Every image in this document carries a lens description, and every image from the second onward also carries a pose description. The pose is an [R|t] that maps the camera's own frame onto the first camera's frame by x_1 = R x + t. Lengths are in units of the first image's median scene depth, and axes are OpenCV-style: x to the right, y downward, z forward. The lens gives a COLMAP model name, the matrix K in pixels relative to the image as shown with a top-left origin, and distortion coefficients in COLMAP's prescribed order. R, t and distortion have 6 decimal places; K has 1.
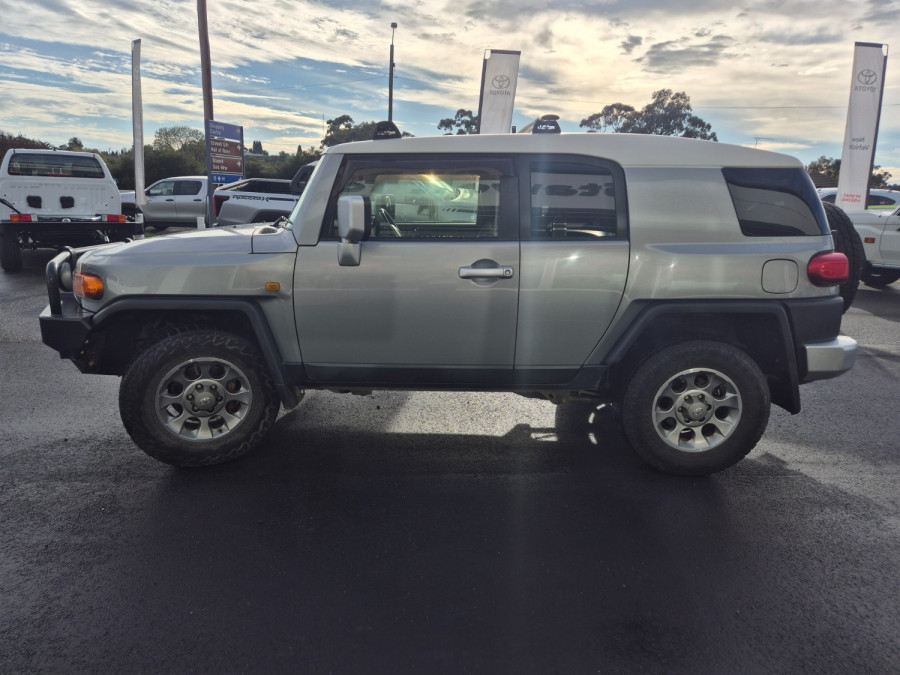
lens RADIAL K [[626.7, 0, 457.2], [0, 626.7, 337.5], [0, 0, 1]] dist [0.054777, -0.038078]
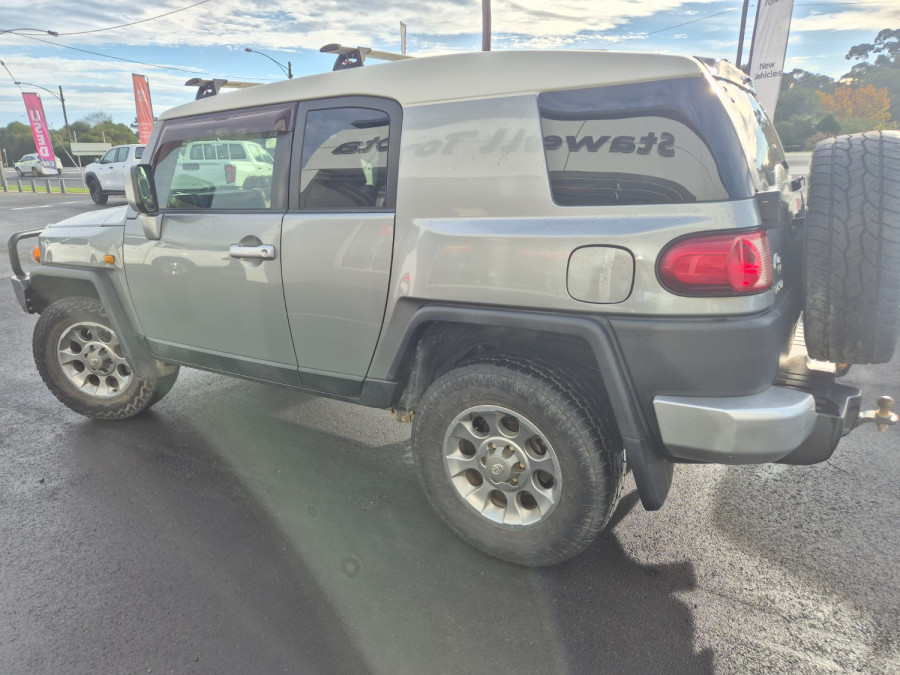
lens RADIAL K [[626.7, 0, 455.8], [0, 626.7, 338.2], [0, 0, 1]] dist [0.054777, -0.038078]
pose [[0.818201, 0.105249, -0.565217, 0.713894], [-0.072315, 0.994133, 0.080435, -0.072240], [0.570367, -0.024938, 0.821011, 0.437703]]
